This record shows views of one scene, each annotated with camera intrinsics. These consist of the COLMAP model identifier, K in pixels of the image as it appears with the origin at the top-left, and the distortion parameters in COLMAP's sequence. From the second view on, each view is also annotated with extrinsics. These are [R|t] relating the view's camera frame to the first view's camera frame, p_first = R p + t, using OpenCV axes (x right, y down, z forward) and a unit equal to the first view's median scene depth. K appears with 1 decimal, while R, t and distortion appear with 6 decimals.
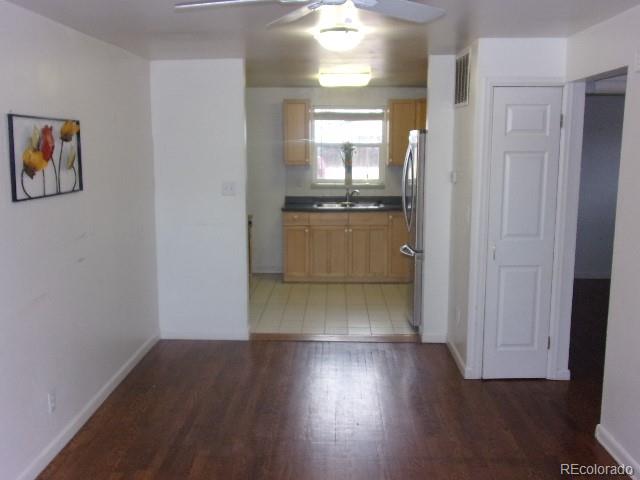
lens RADIAL K [[628.0, 0, 318.1], [0, 628.0, 239.4], [0, 0, 1]] dist [0.019253, 0.000000]
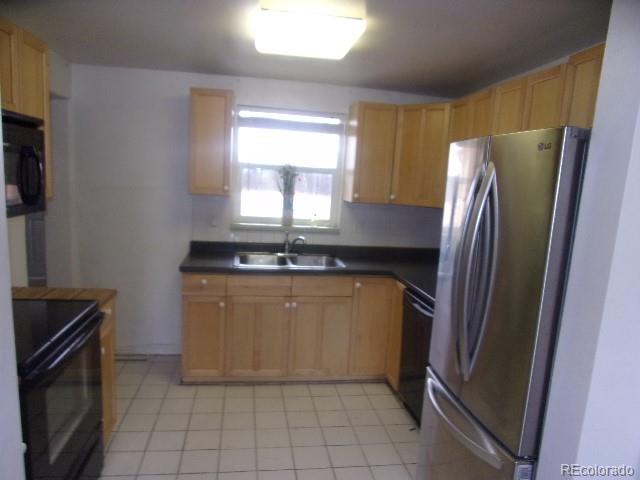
lens RADIAL K [[445.8, 0, 321.5], [0, 445.8, 244.0], [0, 0, 1]] dist [-0.026931, -0.001151]
pose [[0.980547, 0.028719, 0.194170, -0.008619], [-0.030041, 0.999541, 0.003866, -0.073795], [-0.193970, -0.009624, 0.980960, 0.538960]]
